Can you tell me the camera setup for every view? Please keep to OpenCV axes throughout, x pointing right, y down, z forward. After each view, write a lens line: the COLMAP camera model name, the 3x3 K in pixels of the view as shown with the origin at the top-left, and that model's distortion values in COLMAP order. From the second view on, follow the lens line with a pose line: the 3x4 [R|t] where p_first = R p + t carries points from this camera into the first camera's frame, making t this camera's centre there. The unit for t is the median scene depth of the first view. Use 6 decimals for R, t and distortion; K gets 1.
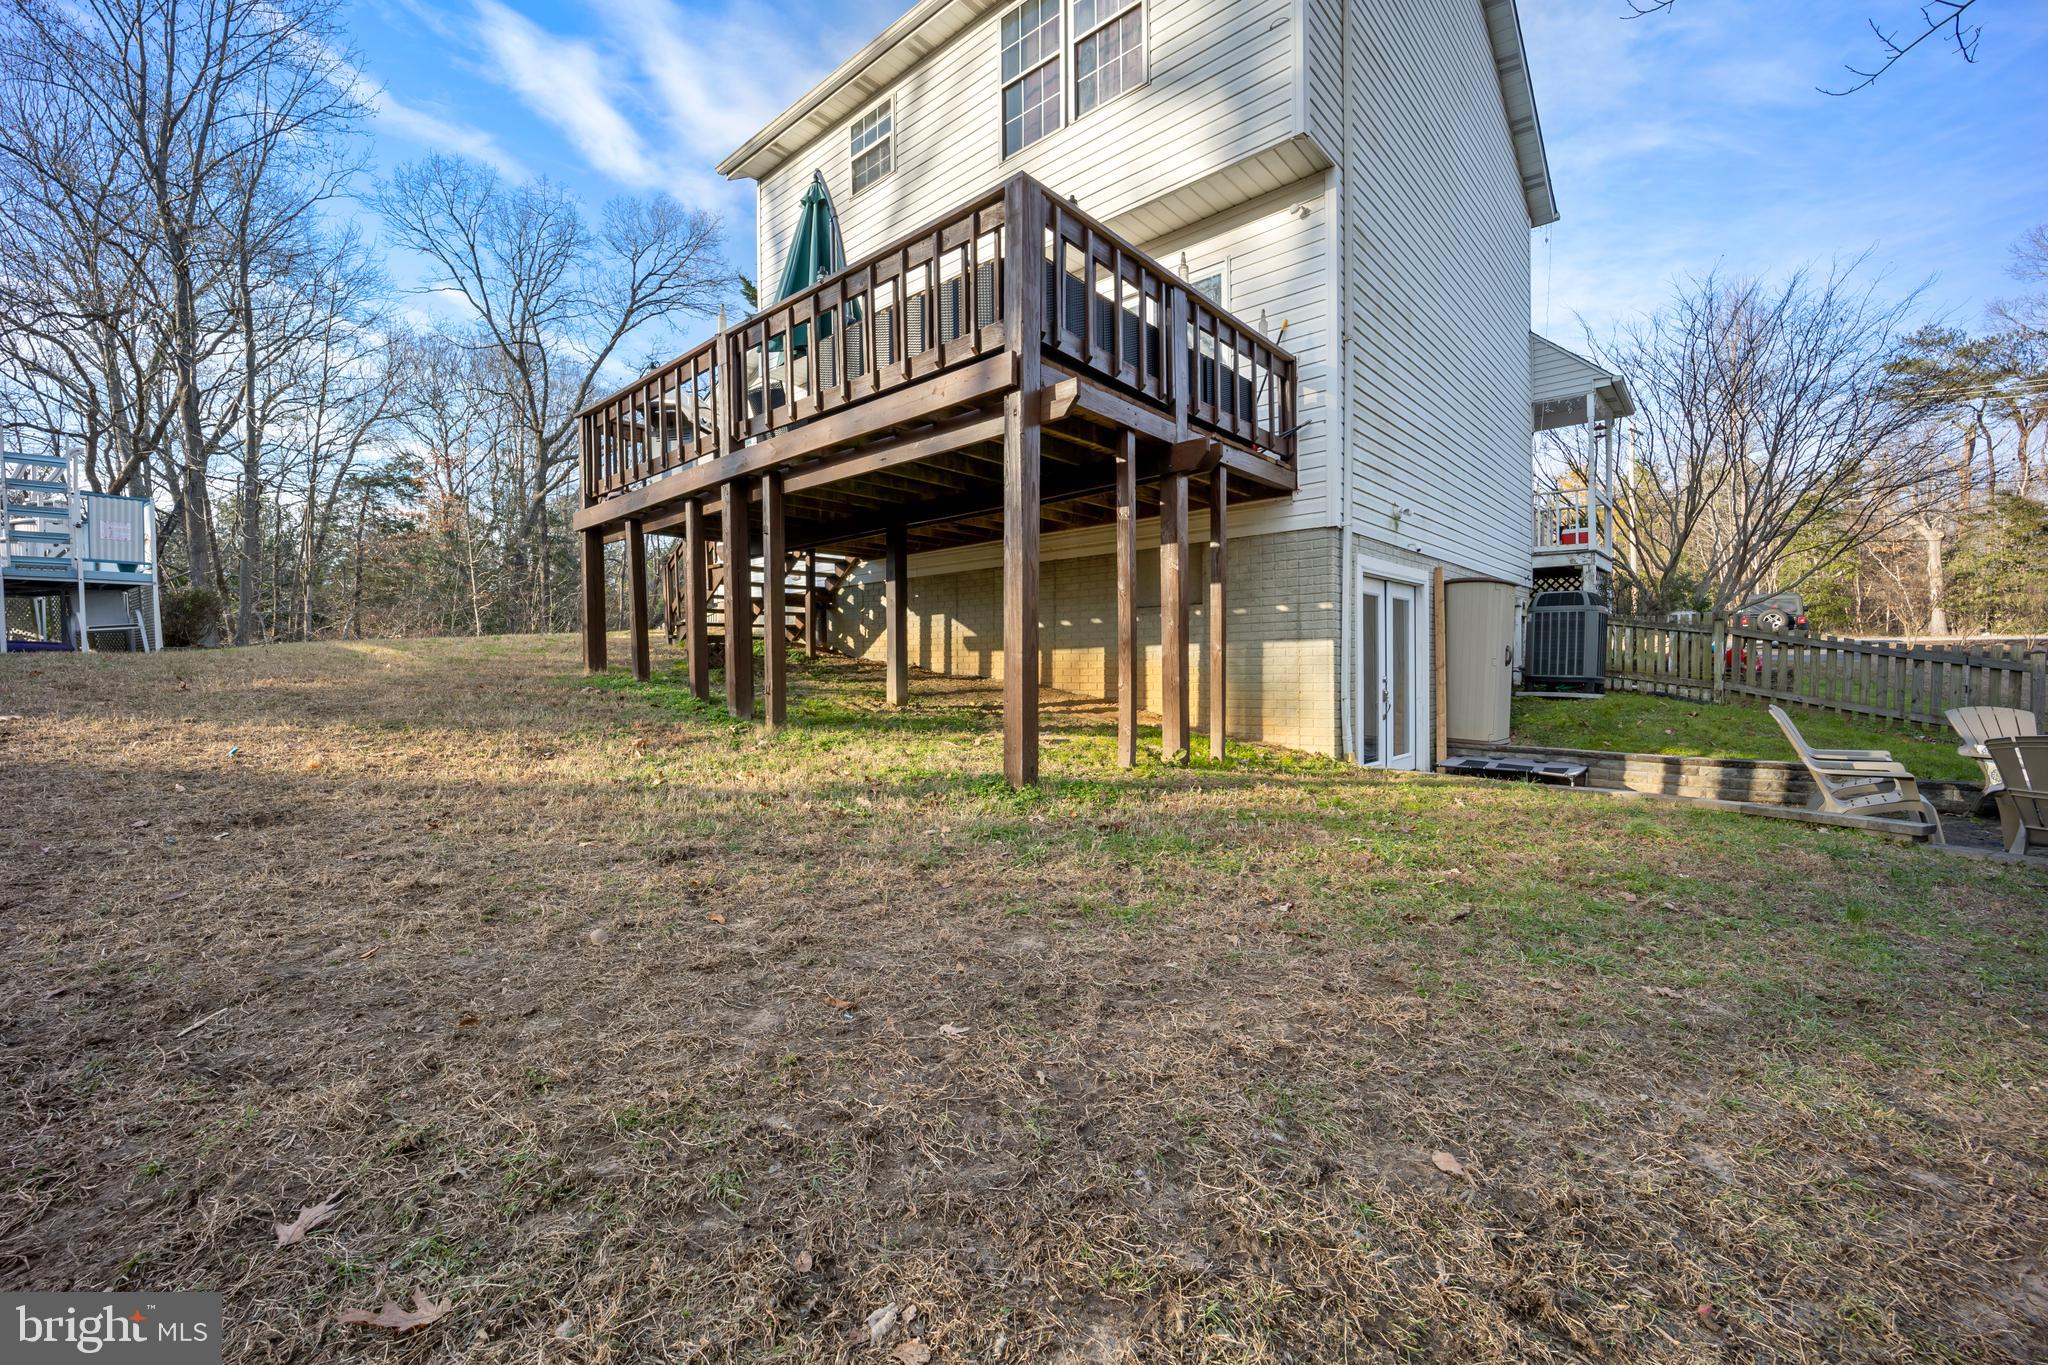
lens RADIAL K [[821.2, 0, 1026.3], [0, 821.2, 680.1], [0, 0, 1]] dist [-0.019295, 0.000055]
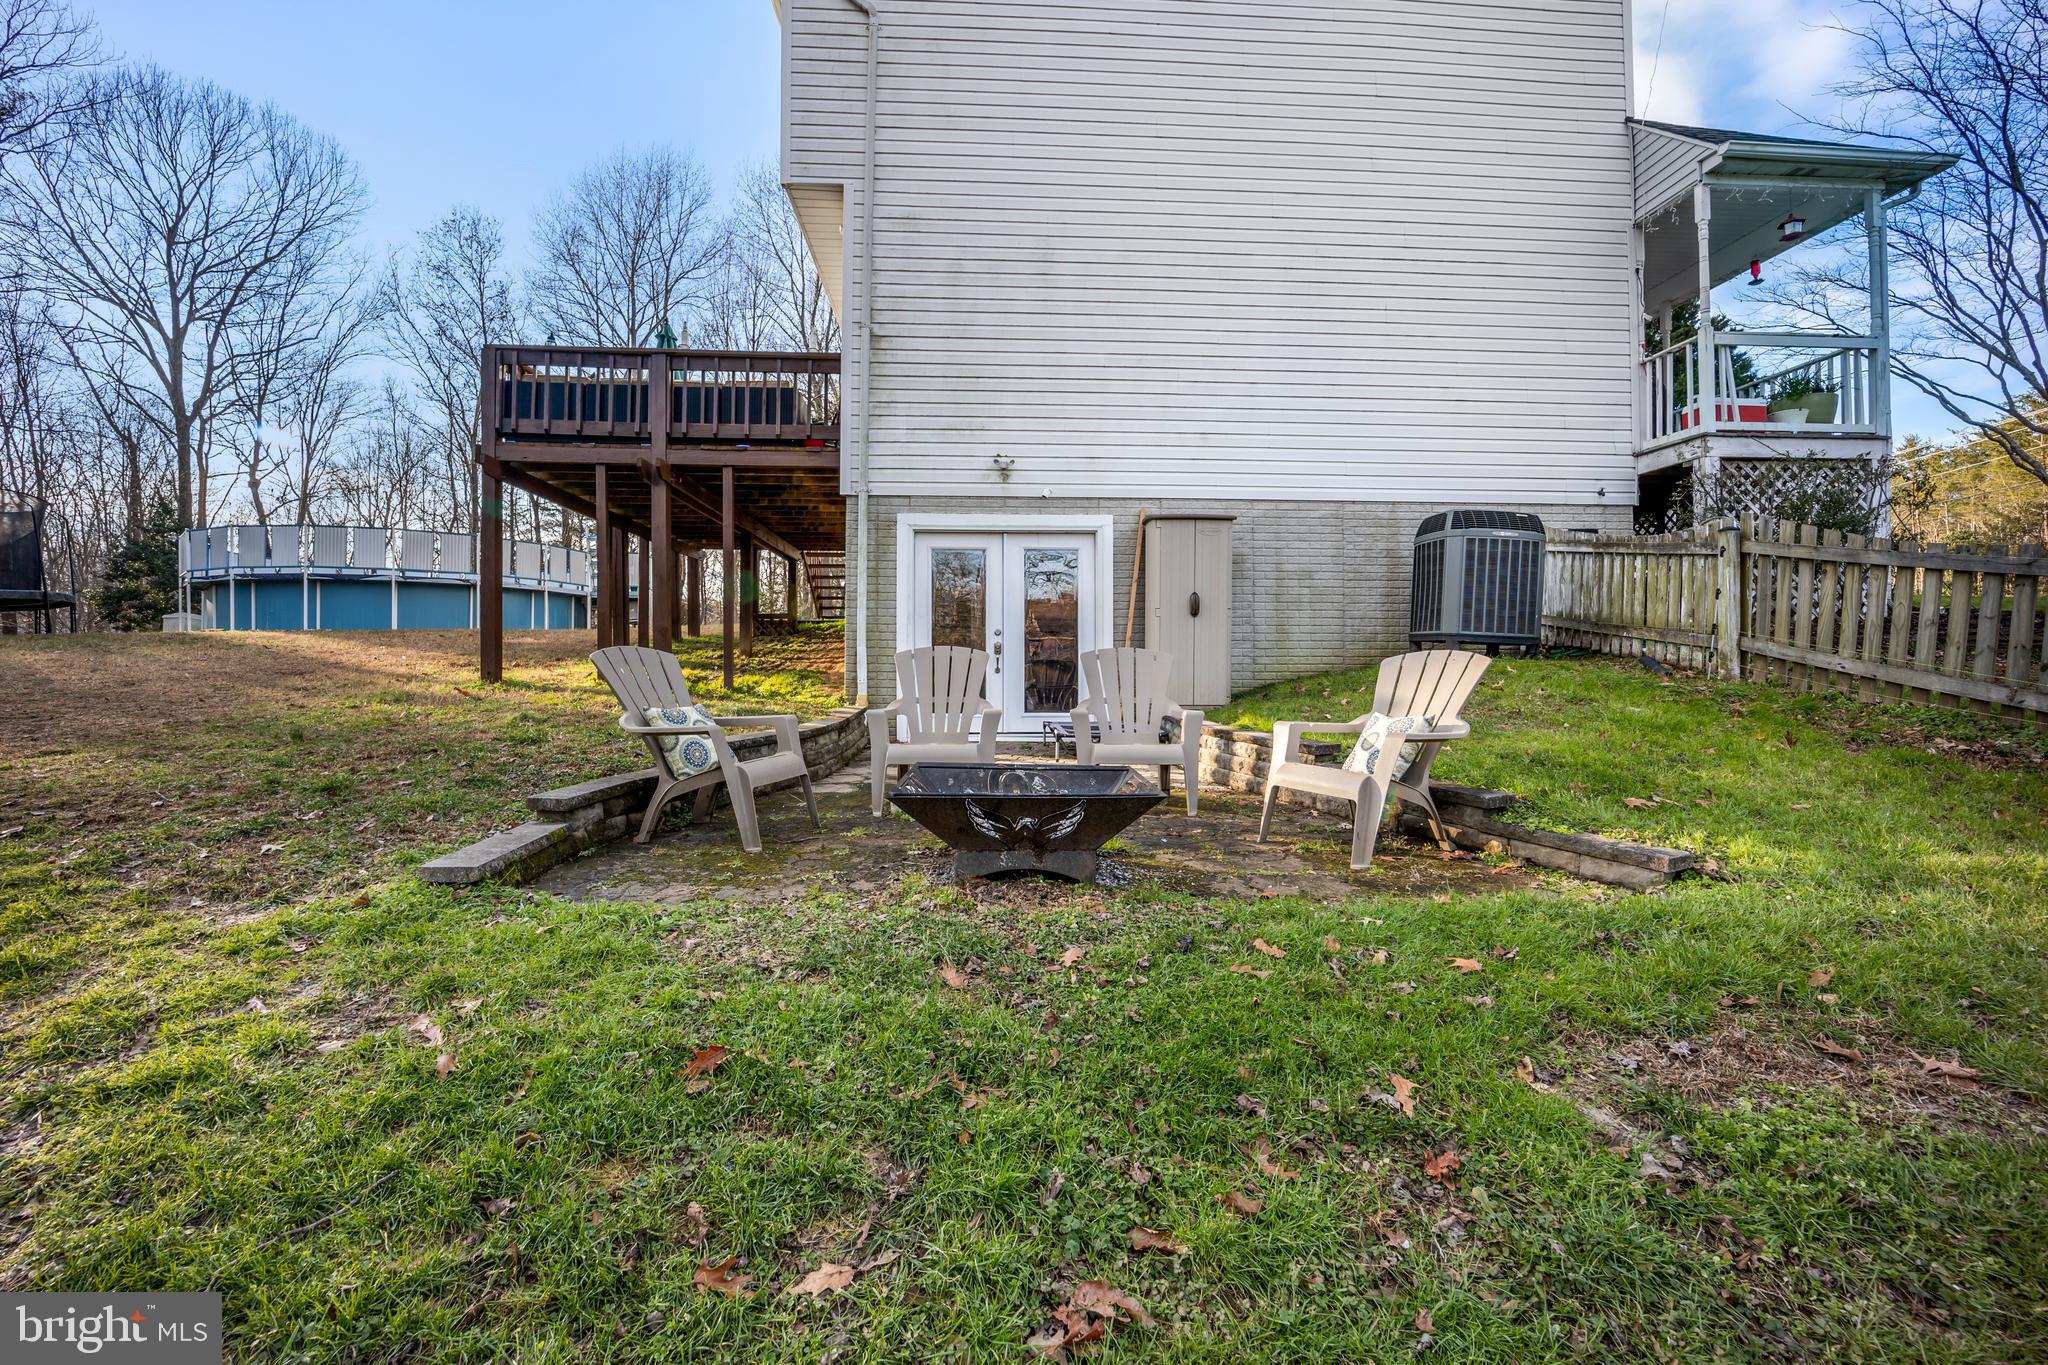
lens RADIAL K [[821.2, 0, 1026.3], [0, 821.2, 680.1], [0, 0, 1]] dist [-0.019295, 0.000055]
pose [[0.701390, 0.023378, -0.712394, 0.603256], [-0.023311, 0.999680, 0.009855, 0.024846], [0.712396, 0.009695, 0.701710, 0.162586]]
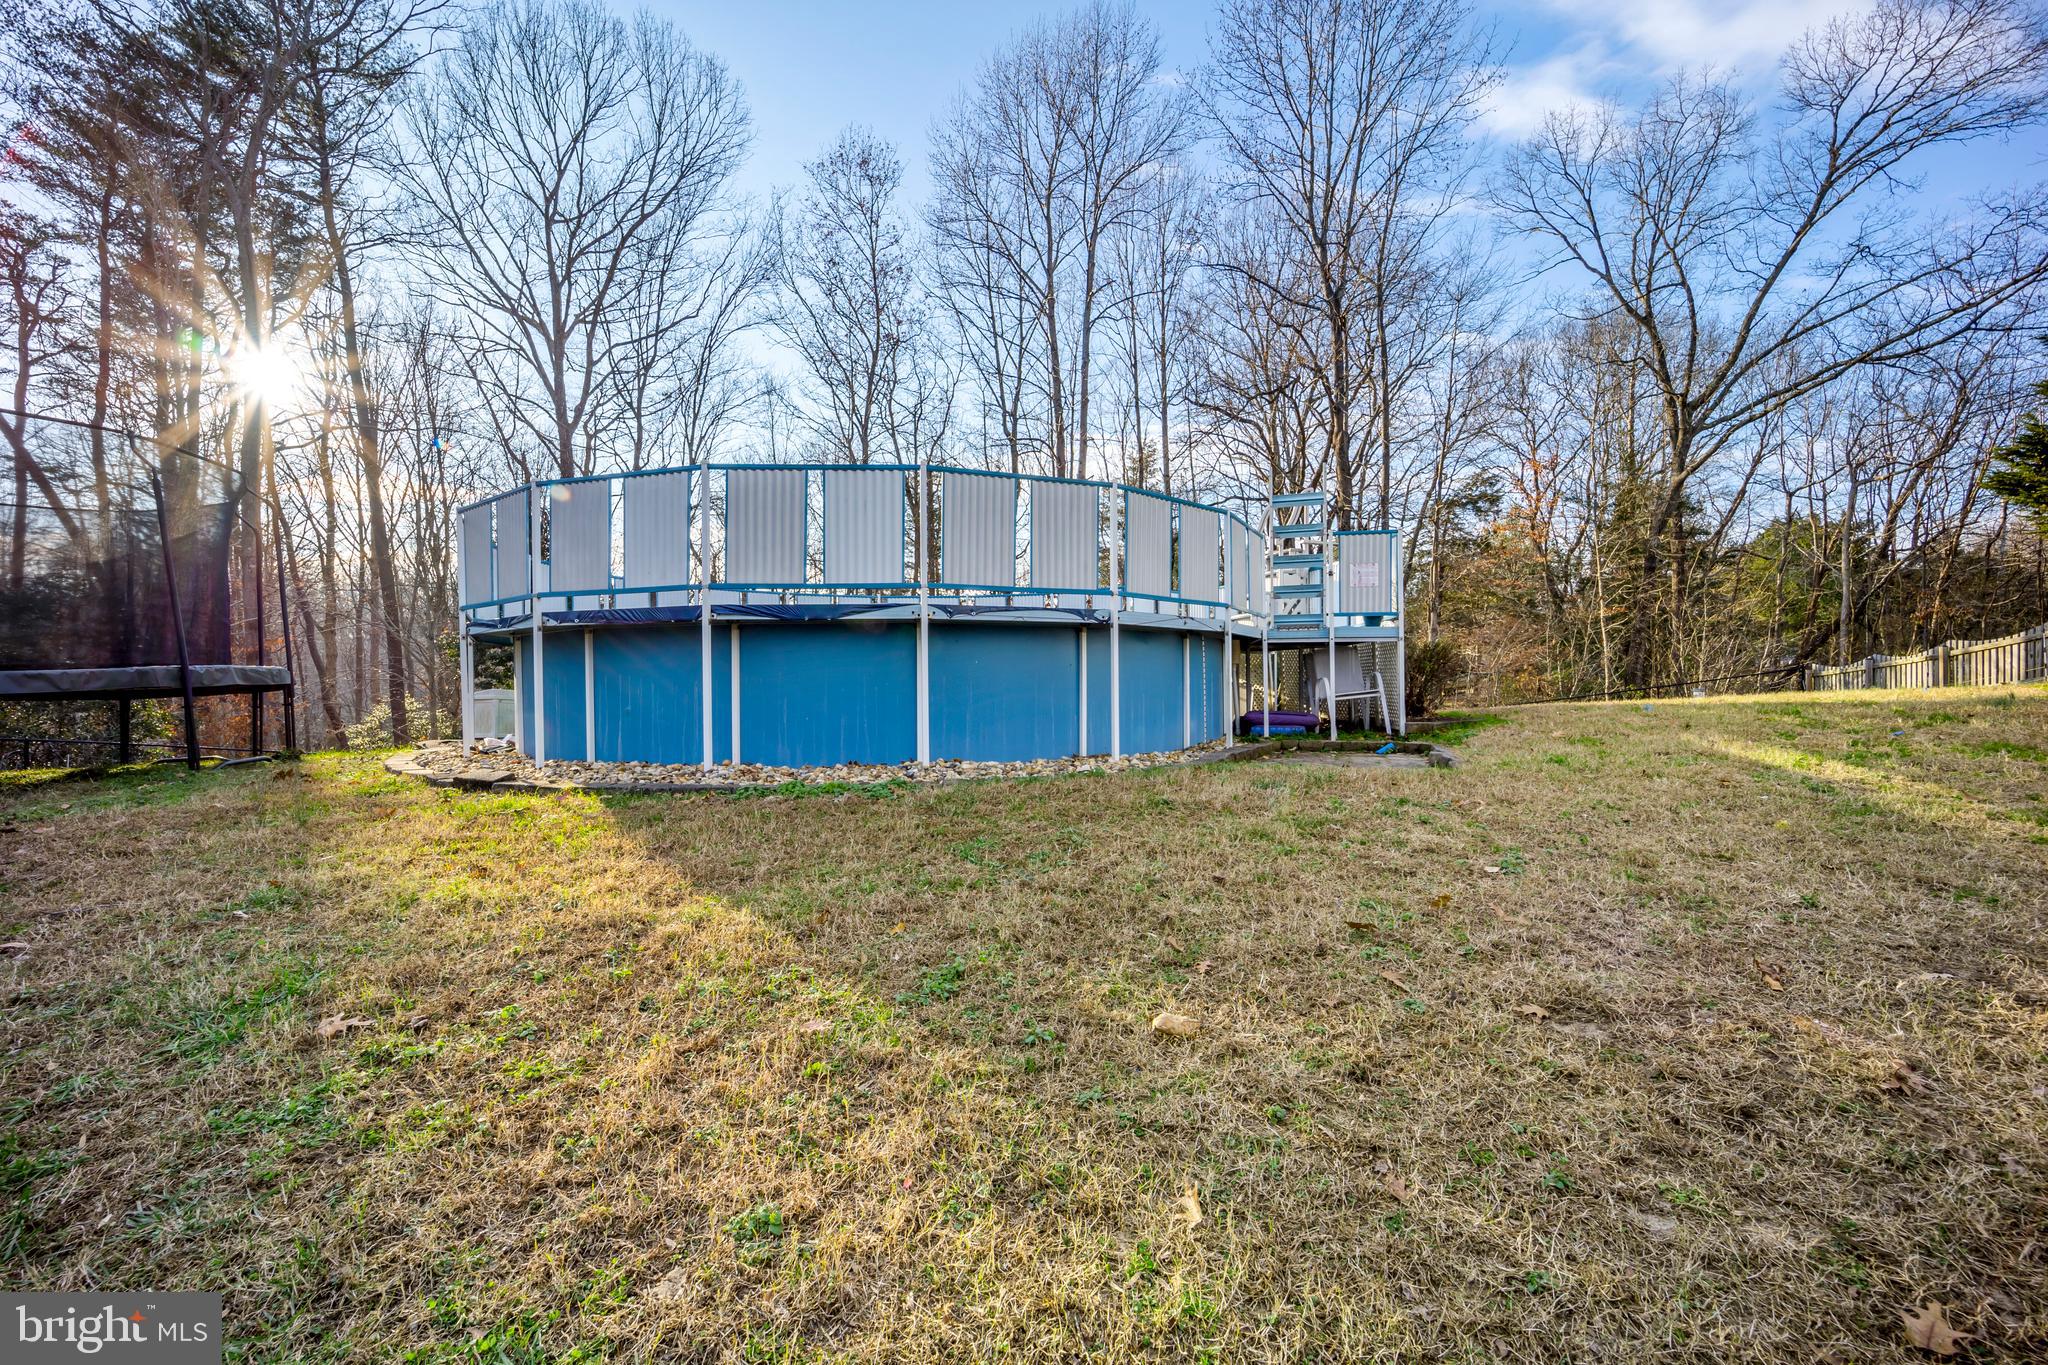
lens RADIAL K [[821.2, 0, 1026.3], [0, 821.2, 680.1], [0, 0, 1]] dist [-0.019295, 0.000055]
pose [[0.441863, 0.016224, -0.896936, -0.319902], [-0.023922, 0.999694, 0.006299, -0.045827], [0.896763, 0.018673, 0.442116, 0.193496]]
